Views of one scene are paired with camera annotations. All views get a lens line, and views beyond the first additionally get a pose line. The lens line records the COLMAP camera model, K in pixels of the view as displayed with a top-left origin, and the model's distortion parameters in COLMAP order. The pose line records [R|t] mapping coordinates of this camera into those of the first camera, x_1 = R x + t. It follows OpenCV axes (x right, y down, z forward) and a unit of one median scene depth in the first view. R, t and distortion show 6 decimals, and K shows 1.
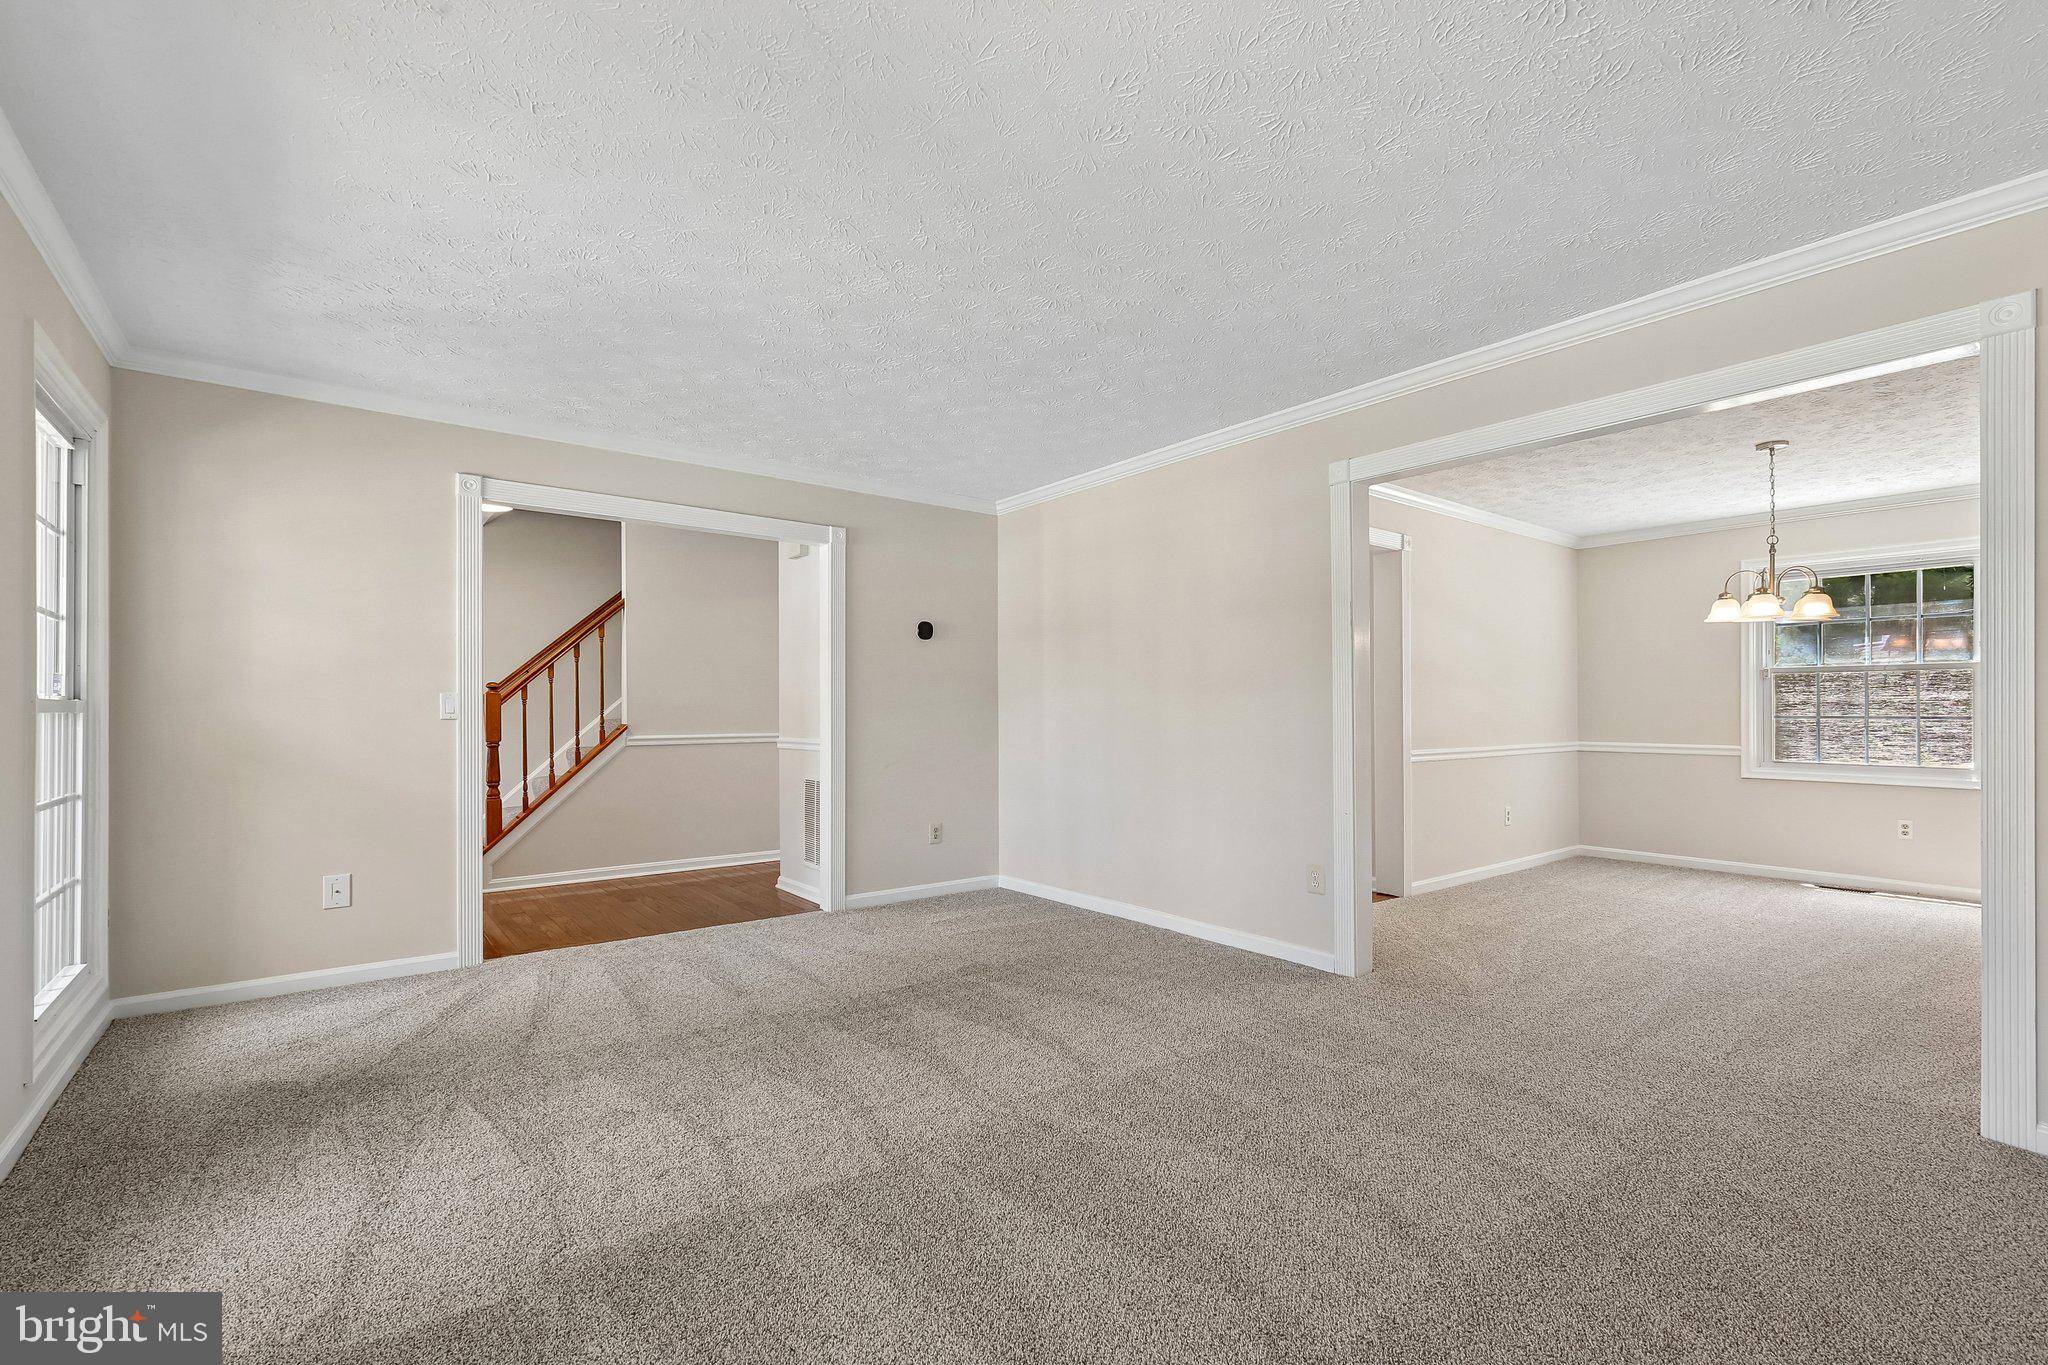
lens RADIAL K [[893.1, 0, 1031.0], [0, 893.1, 702.5], [0, 0, 1]] dist [-0.002058, 0.000368]
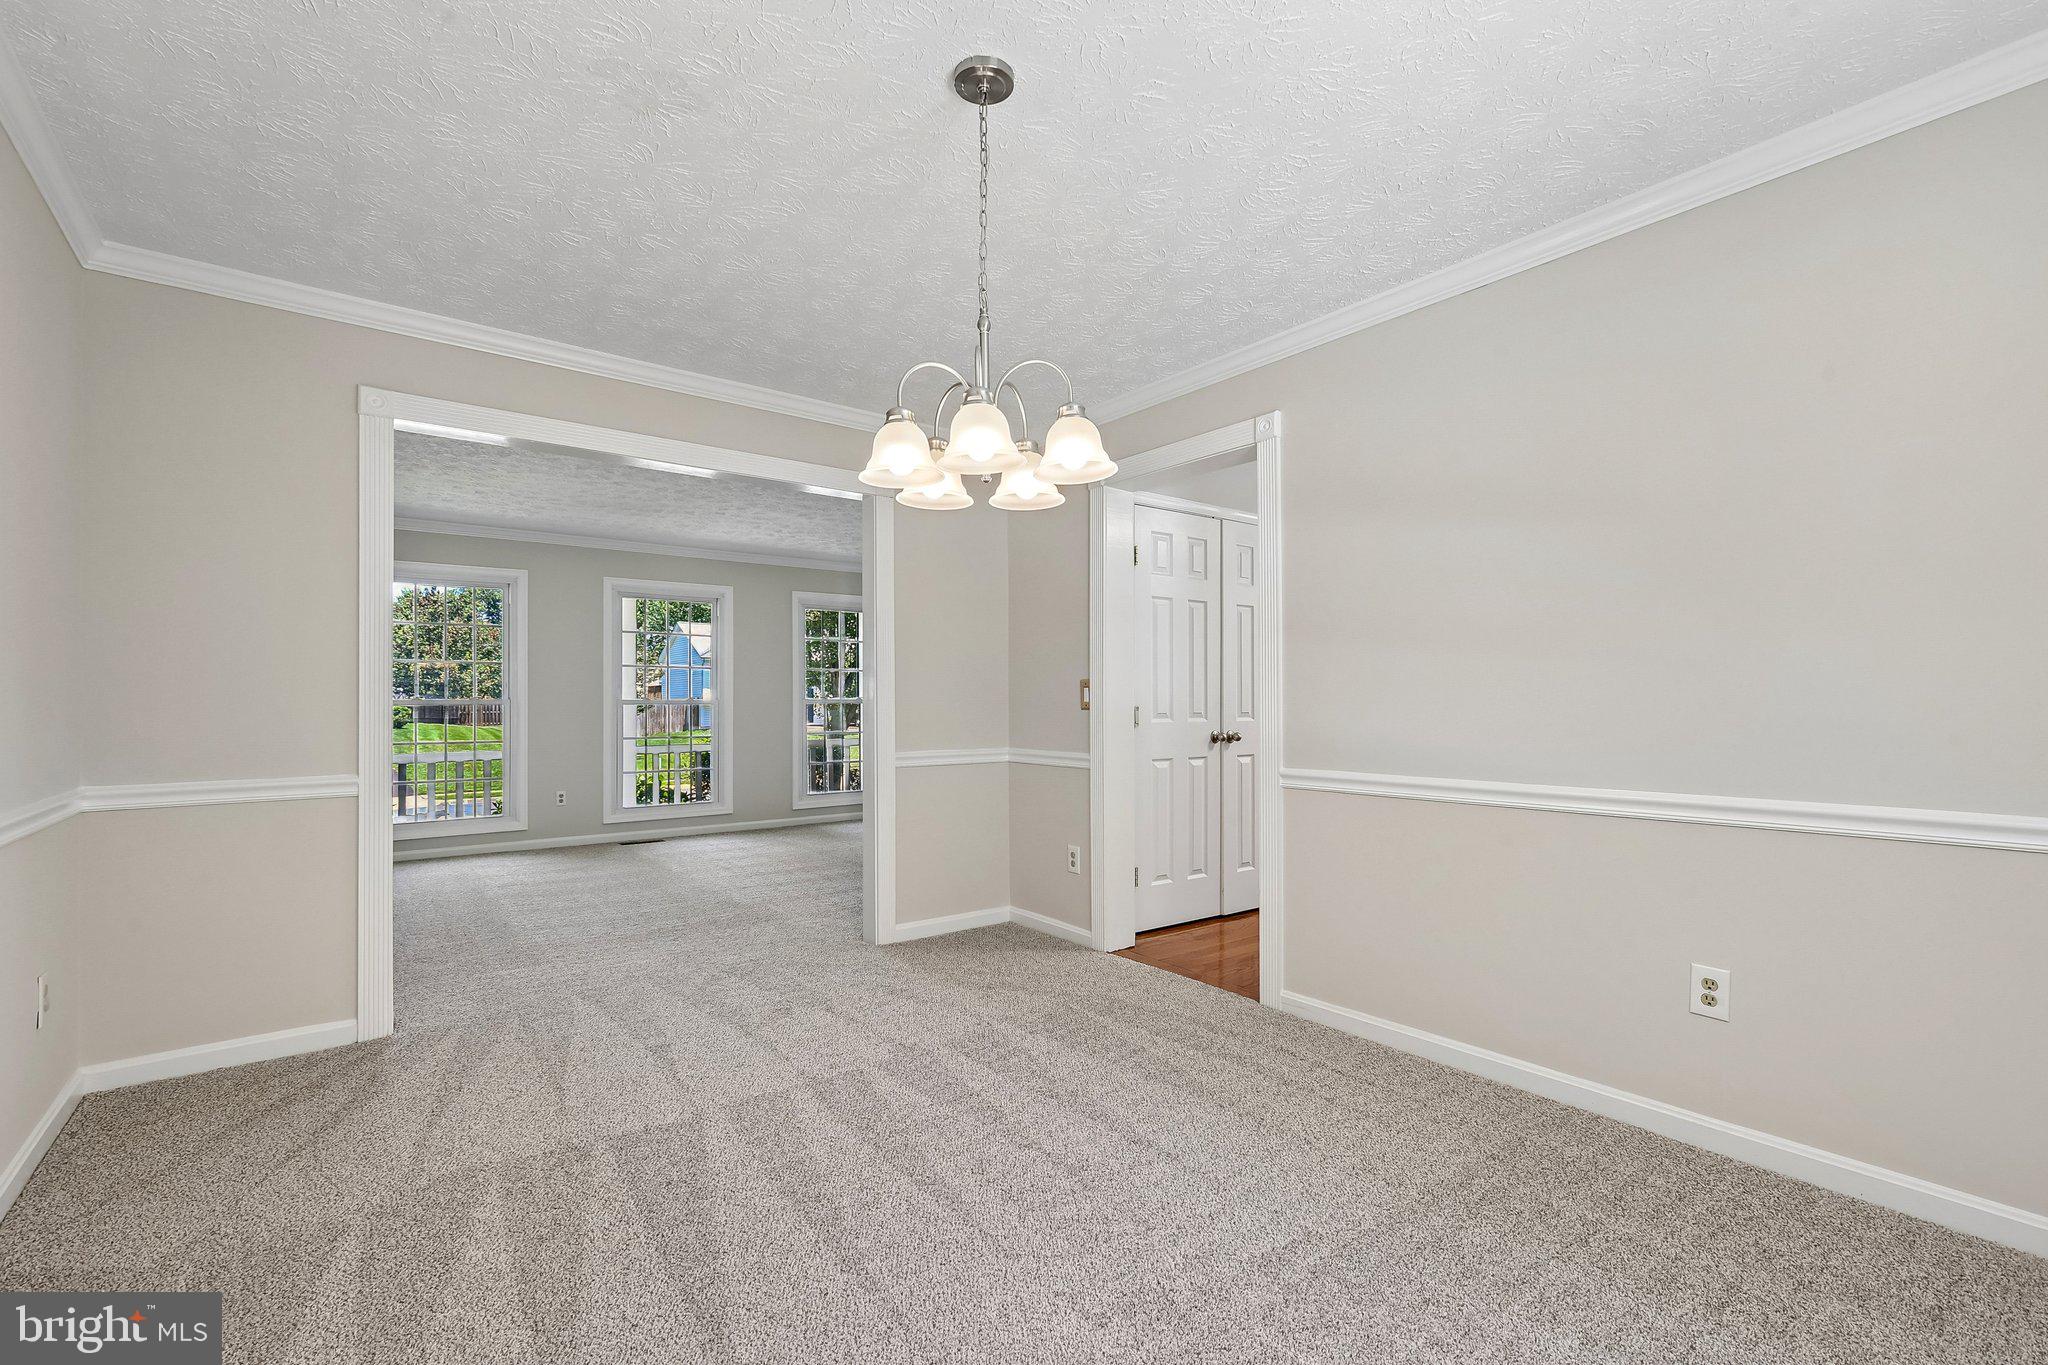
lens RADIAL K [[893.1, 0, 1031.0], [0, 893.1, 702.5], [0, 0, 1]] dist [-0.002058, 0.000368]
pose [[-0.006588, -0.000992, -0.999978, 1.020865], [0.013118, 0.999913, -0.001078, 0.008350], [0.999892, -0.013125, -0.006575, 0.832270]]
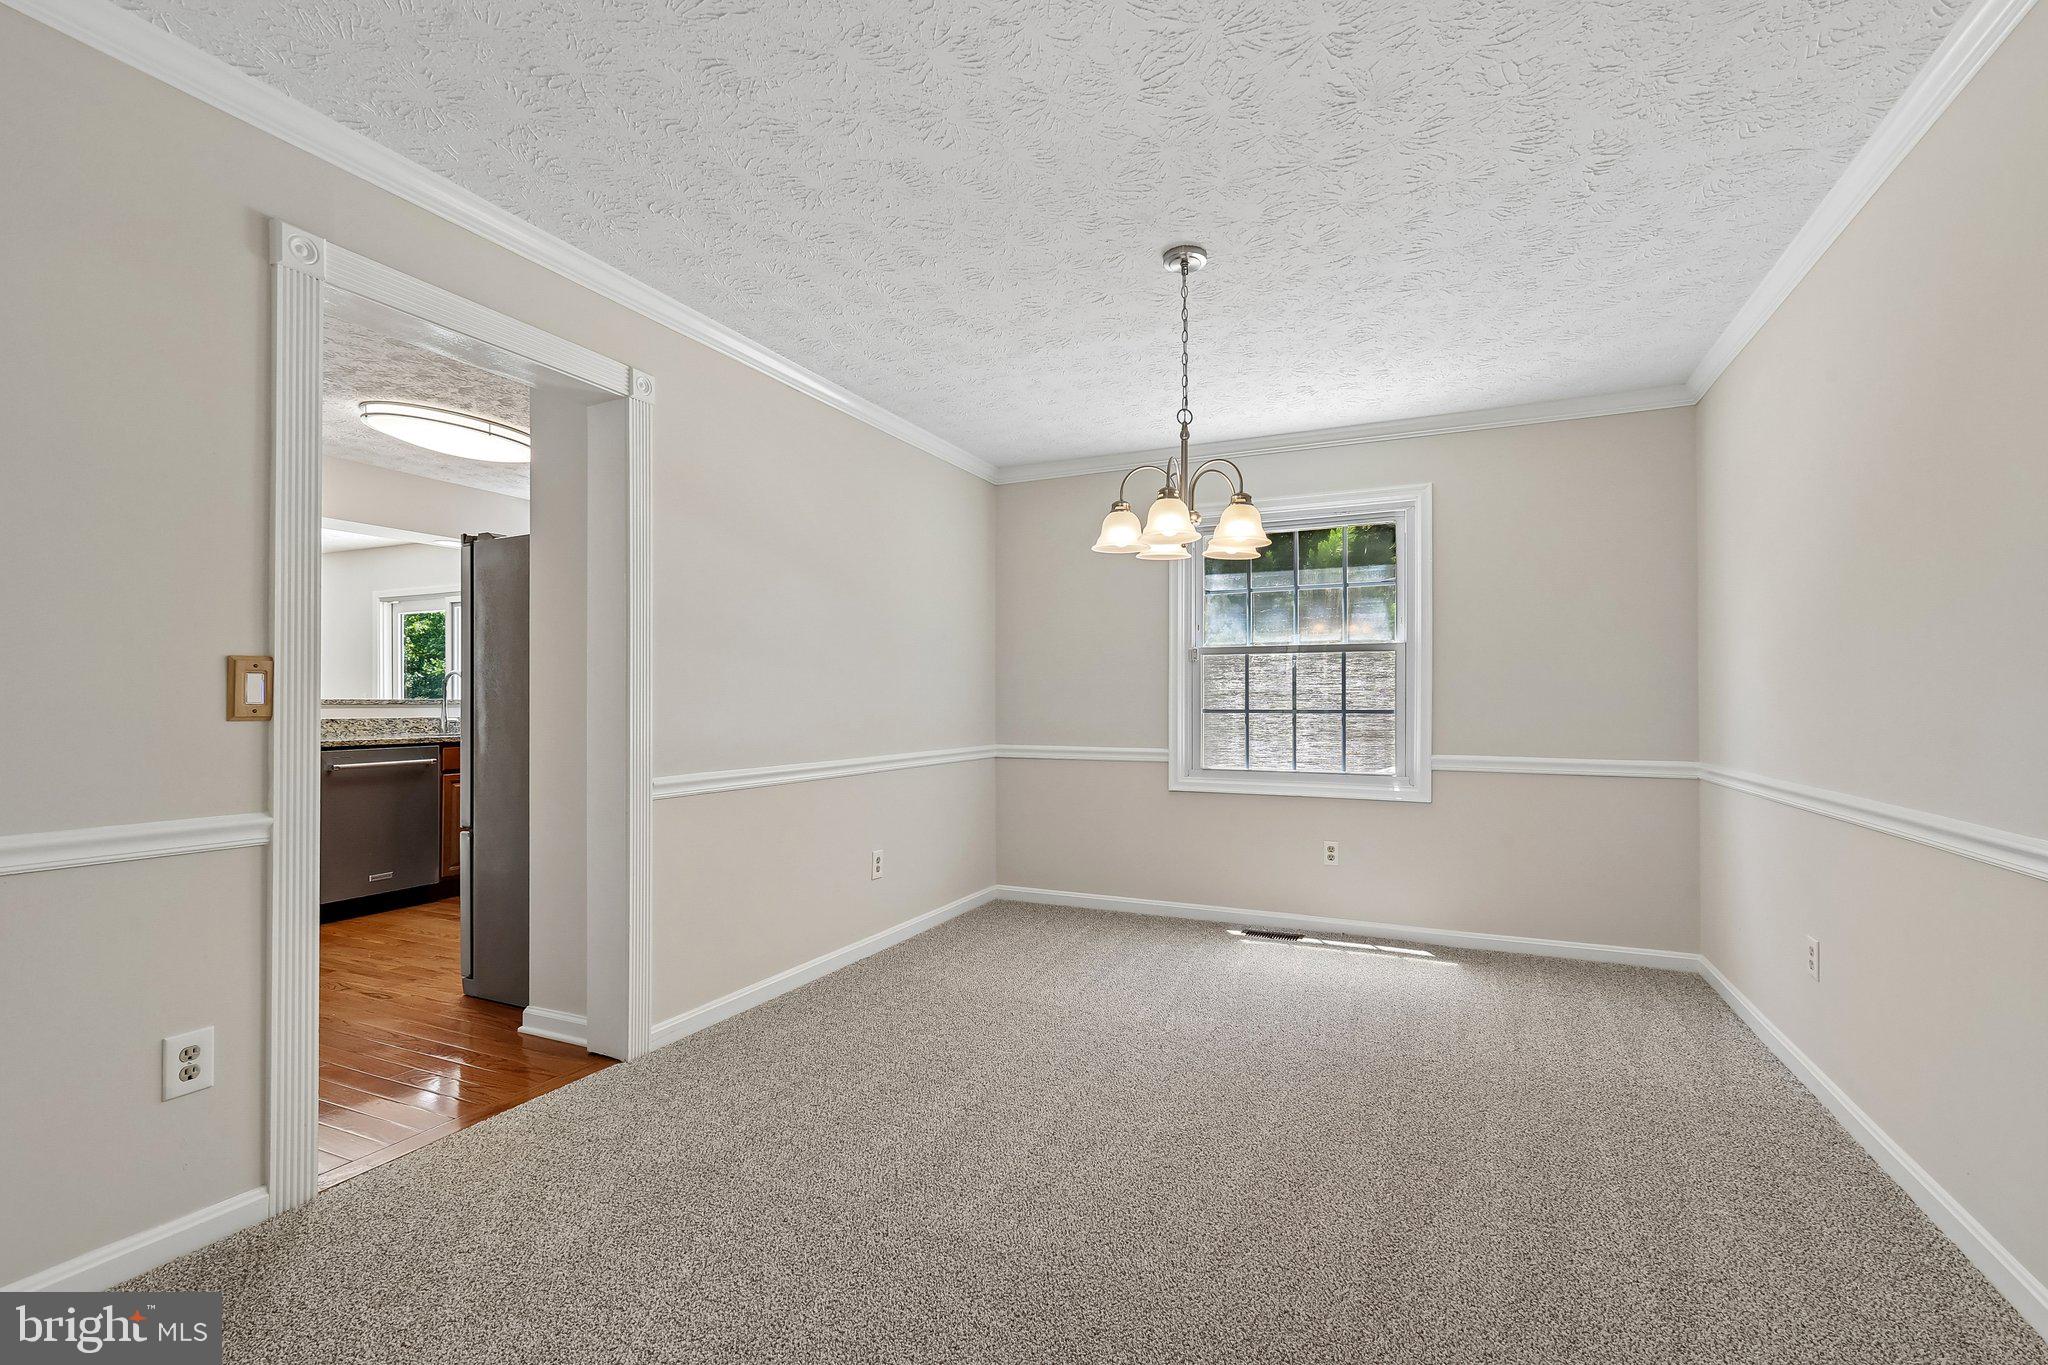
lens RADIAL K [[893.1, 0, 1031.0], [0, 893.1, 702.5], [0, 0, 1]] dist [-0.002058, 0.000368]
pose [[0.887241, -0.000756, 0.461305, 0.379221], [-0.002881, 0.999970, 0.007180, 0.004202], [-0.461297, -0.007699, 0.887212, 0.421403]]
